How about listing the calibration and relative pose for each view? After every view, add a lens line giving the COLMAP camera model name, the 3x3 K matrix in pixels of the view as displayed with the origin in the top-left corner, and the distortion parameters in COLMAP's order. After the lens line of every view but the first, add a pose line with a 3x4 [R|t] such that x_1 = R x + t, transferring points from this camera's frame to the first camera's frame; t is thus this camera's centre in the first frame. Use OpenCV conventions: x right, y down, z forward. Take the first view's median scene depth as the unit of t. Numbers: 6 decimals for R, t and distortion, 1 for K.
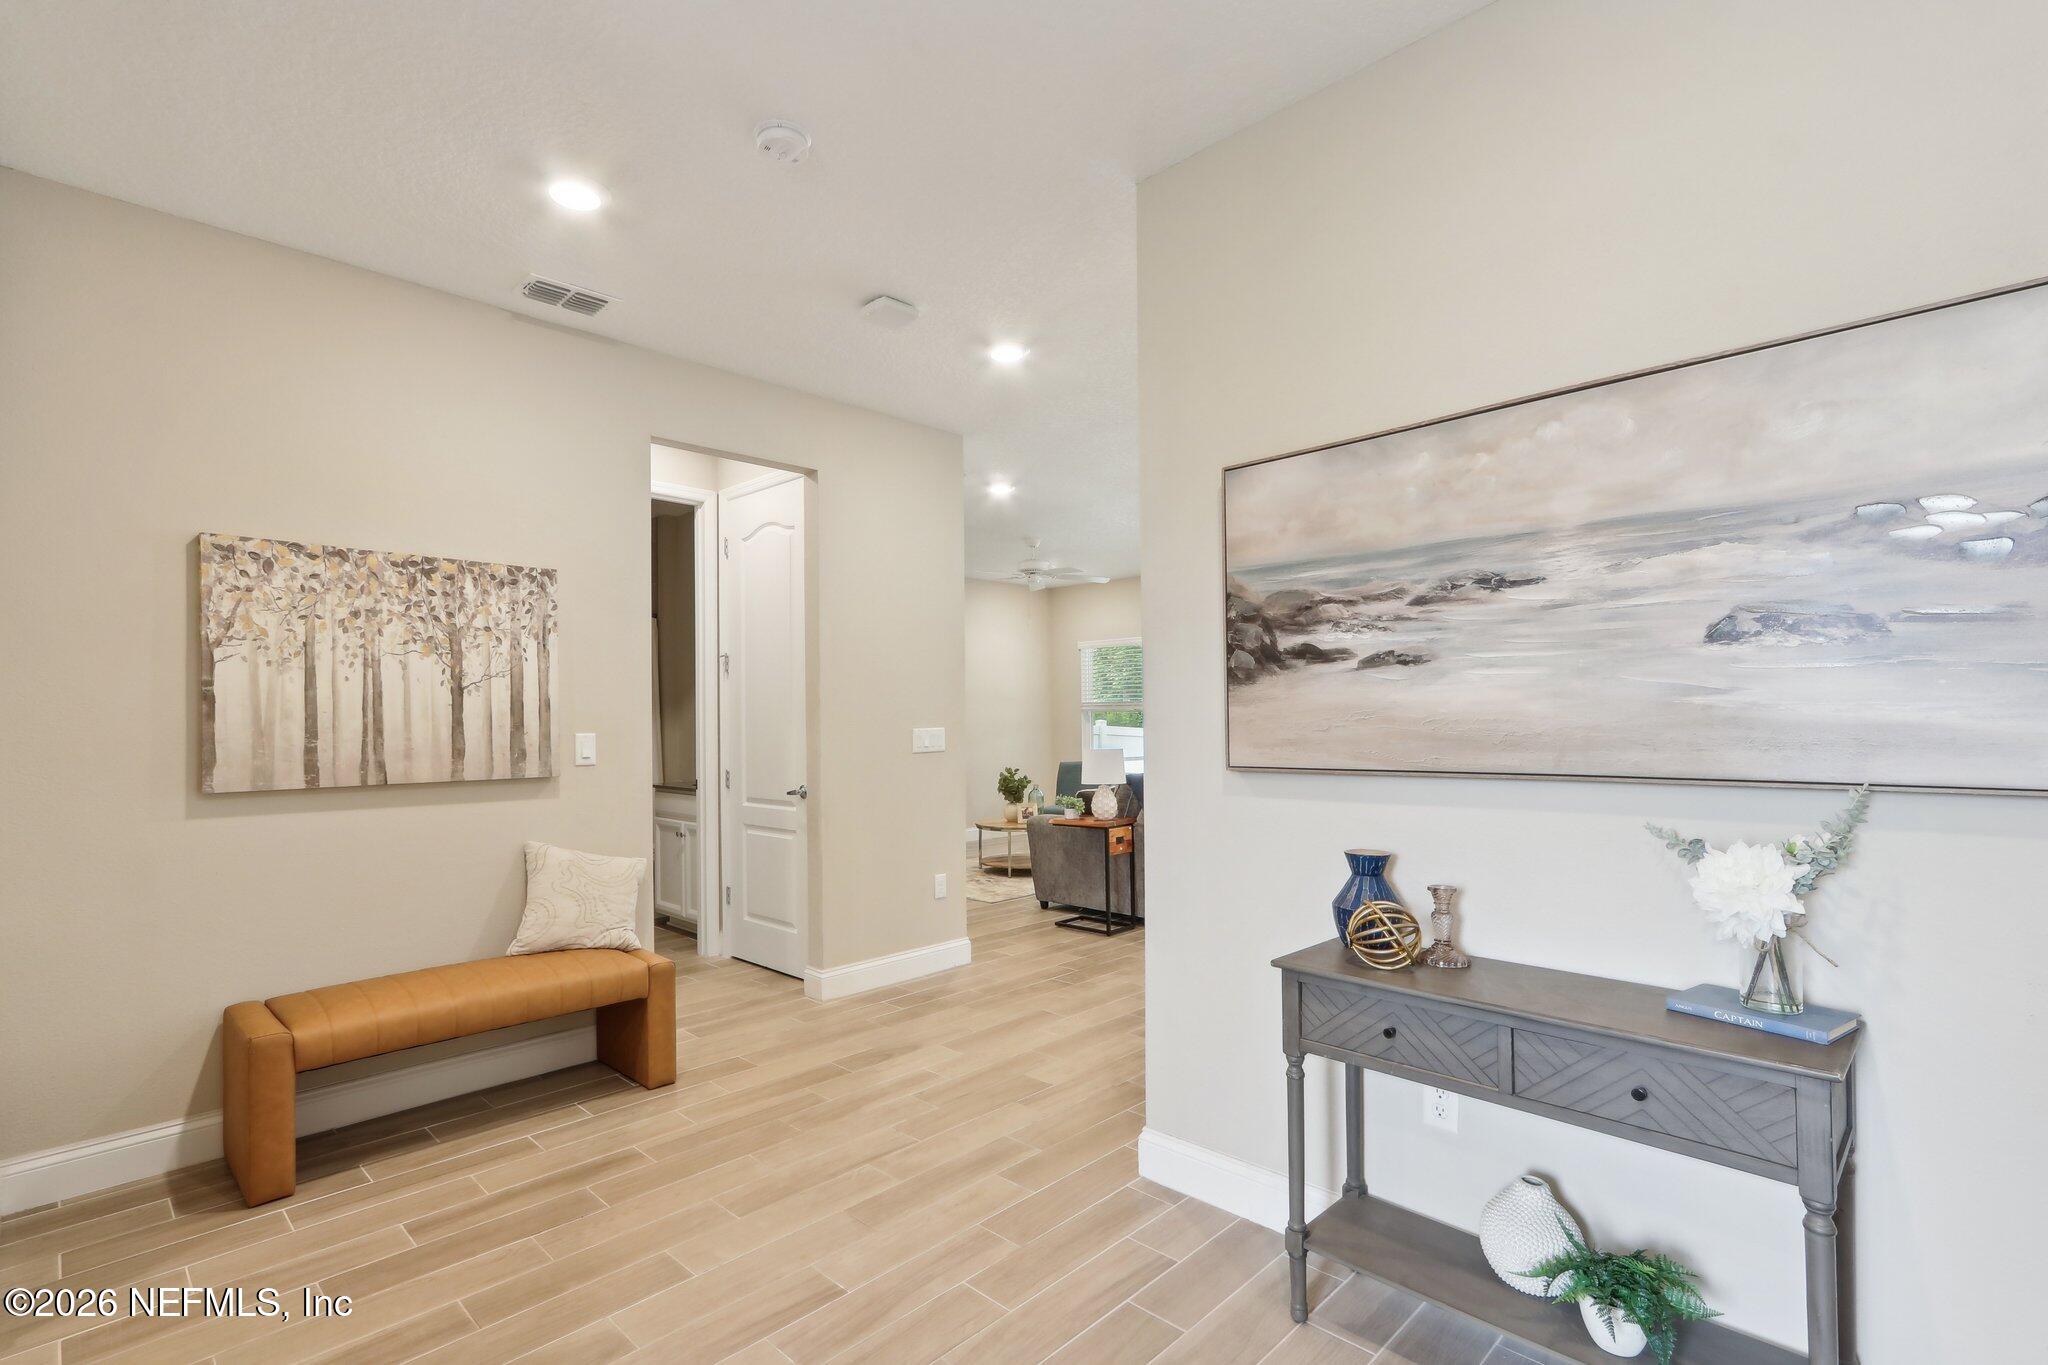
lens RADIAL K [[960.5, 0, 1023.9], [0, 960.5, 715.2], [0, 0, 1]] dist [0.002046, 0.000124]
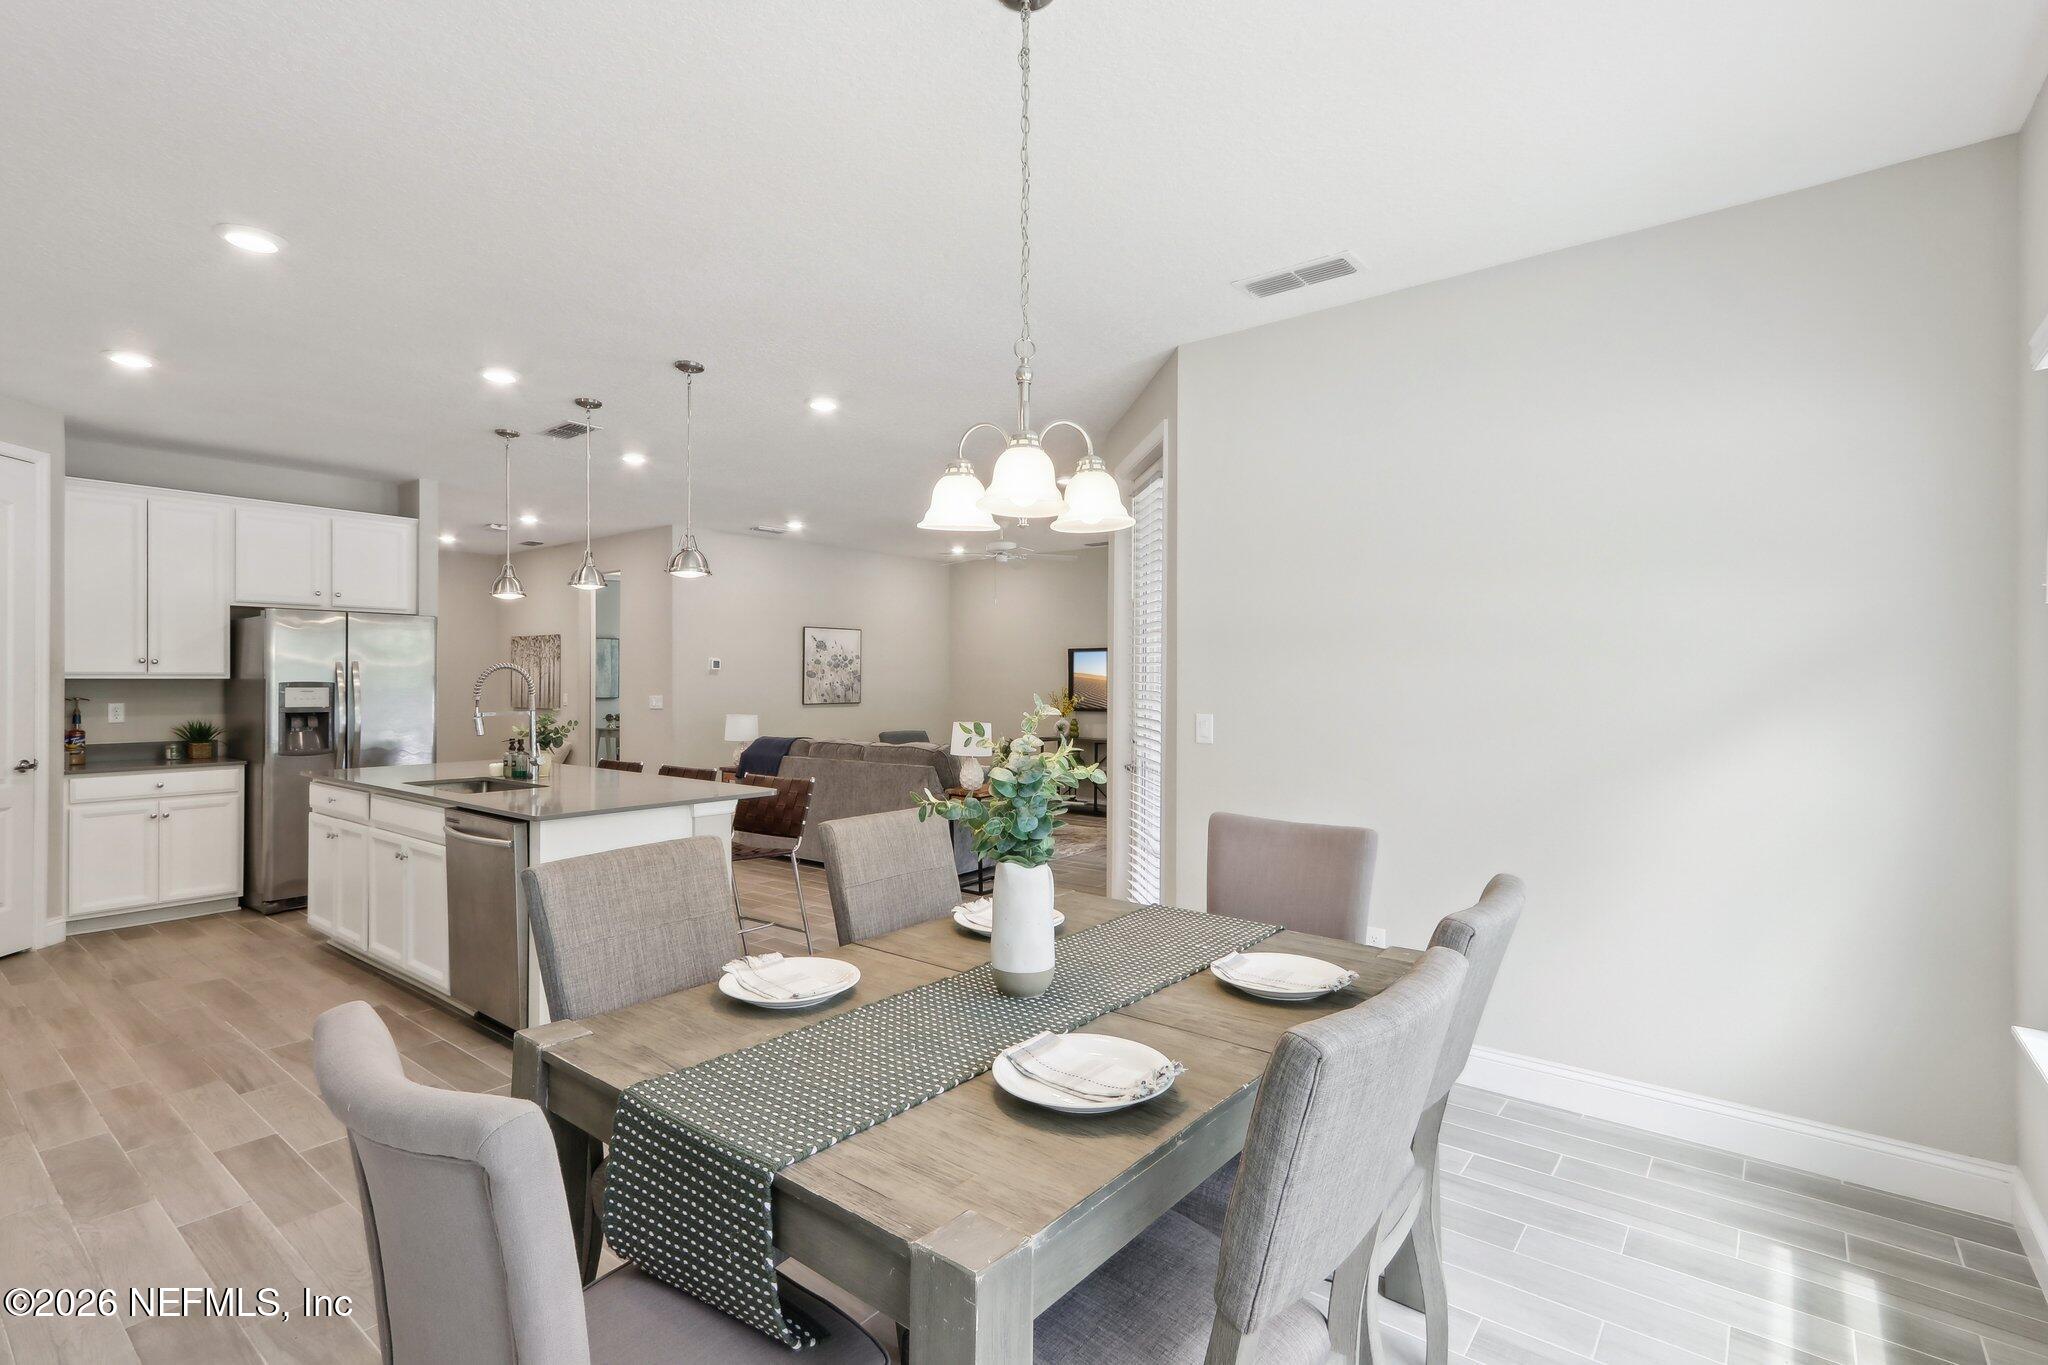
lens RADIAL K [[968.1, 0, 994.9], [0, 968.1, 676.5], [0, 0, 1]] dist [0.013183, 0.000894]
pose [[0.077519, 0.009489, -0.996946, 1.713646], [0.004410, 0.999942, 0.009861, -0.036354], [0.996981, -0.005161, 0.077472, 1.457425]]
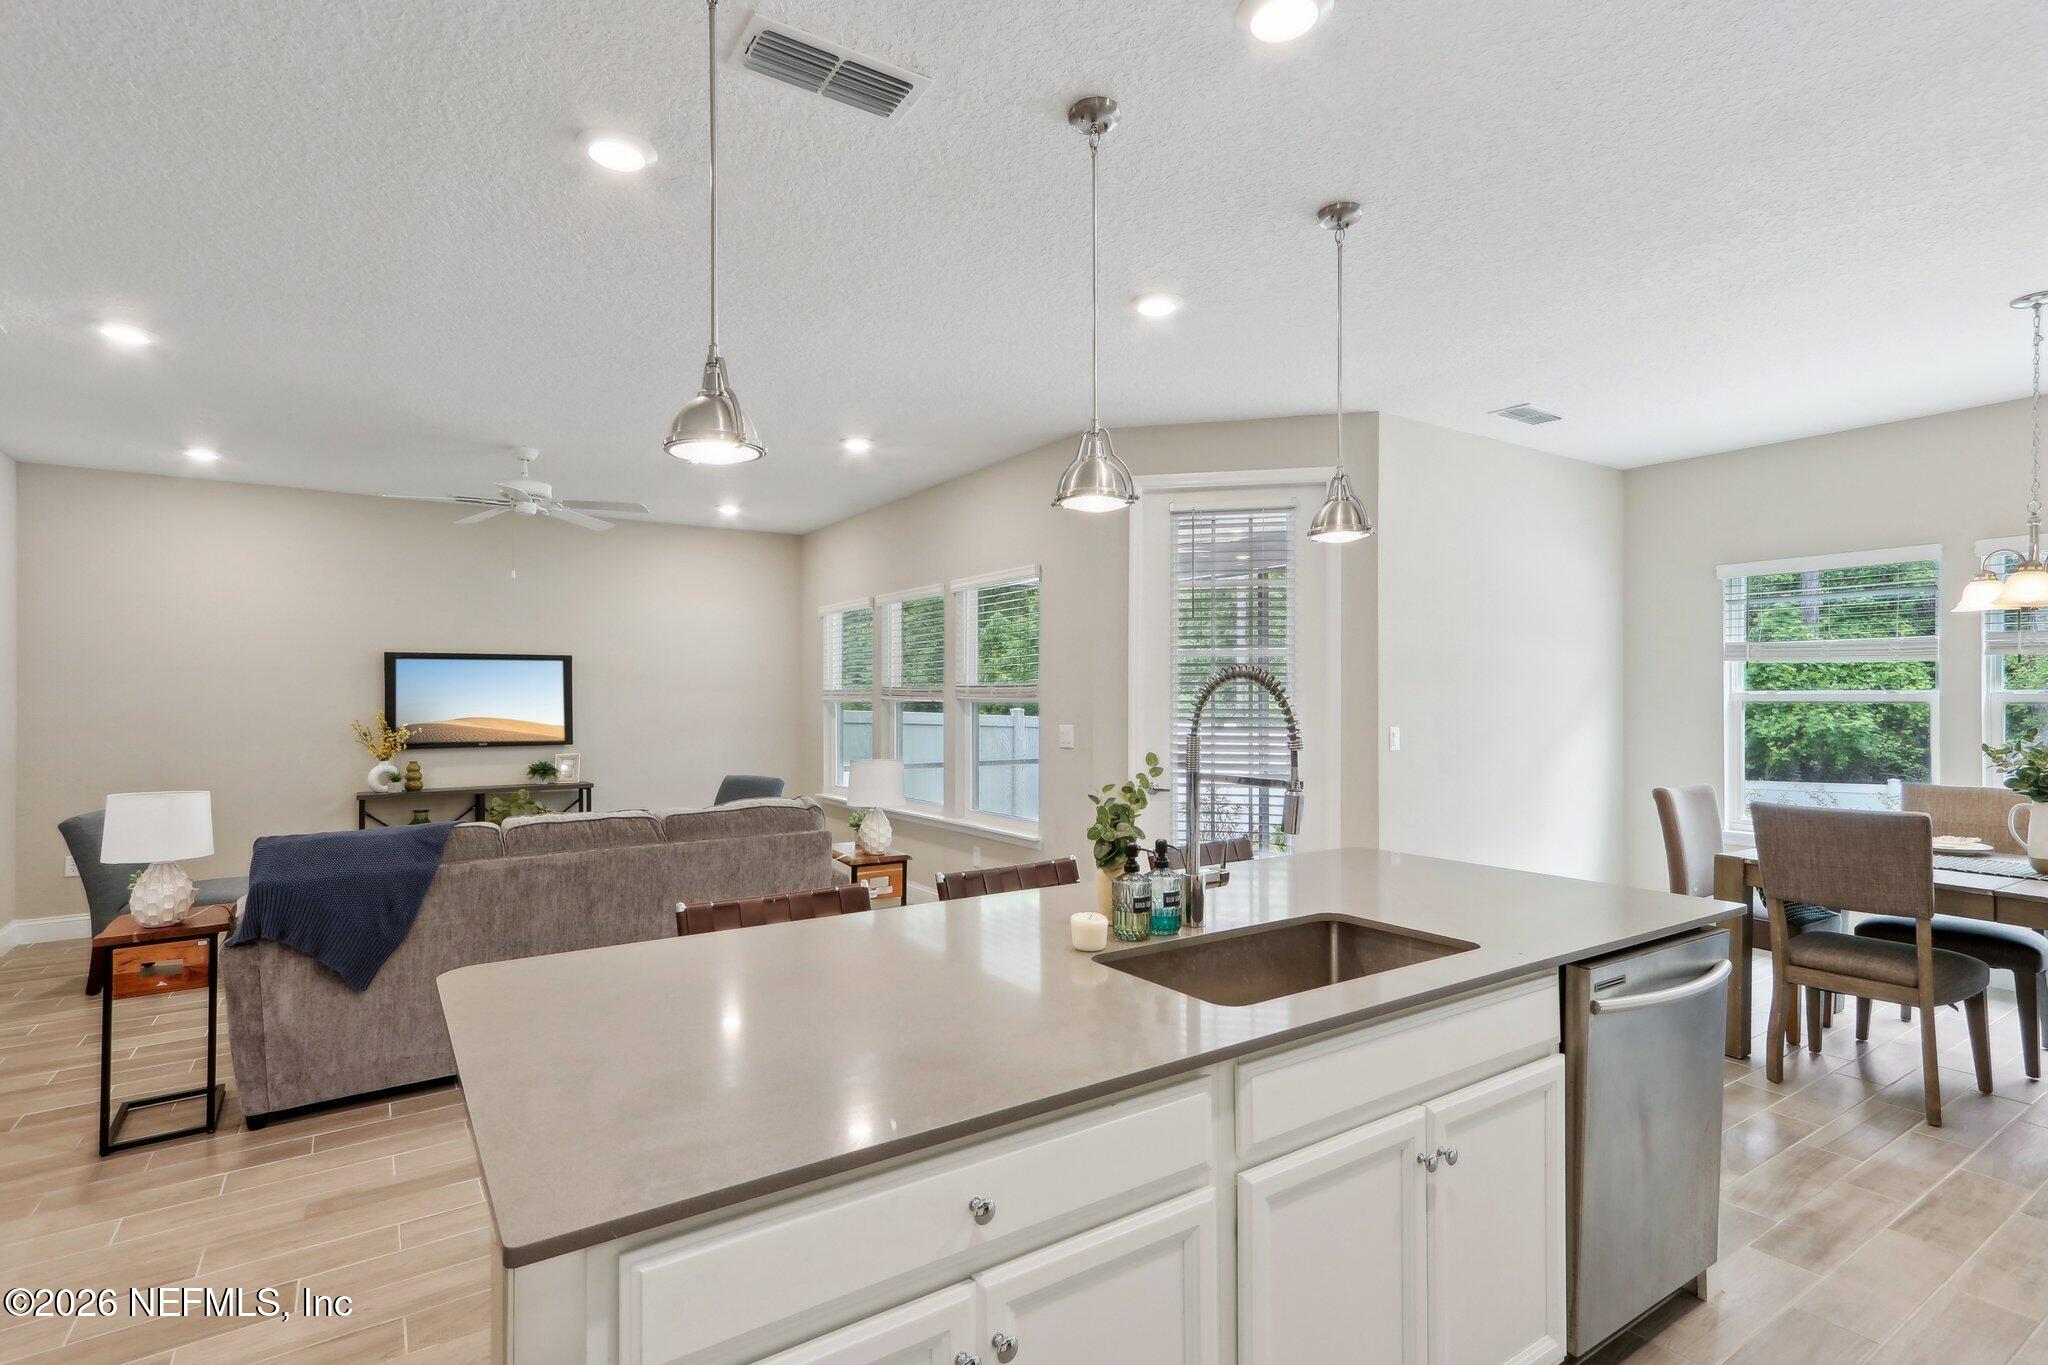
lens RADIAL K [[960.5, 0, 1023.9], [0, 960.5, 715.2], [0, 0, 1]] dist [0.002046, 0.000124]
pose [[0.979711, 0.013004, -0.199995, 0.770887], [-0.007586, 0.999584, 0.027831, -0.032037], [0.200273, -0.025749, 0.979402, 0.674587]]
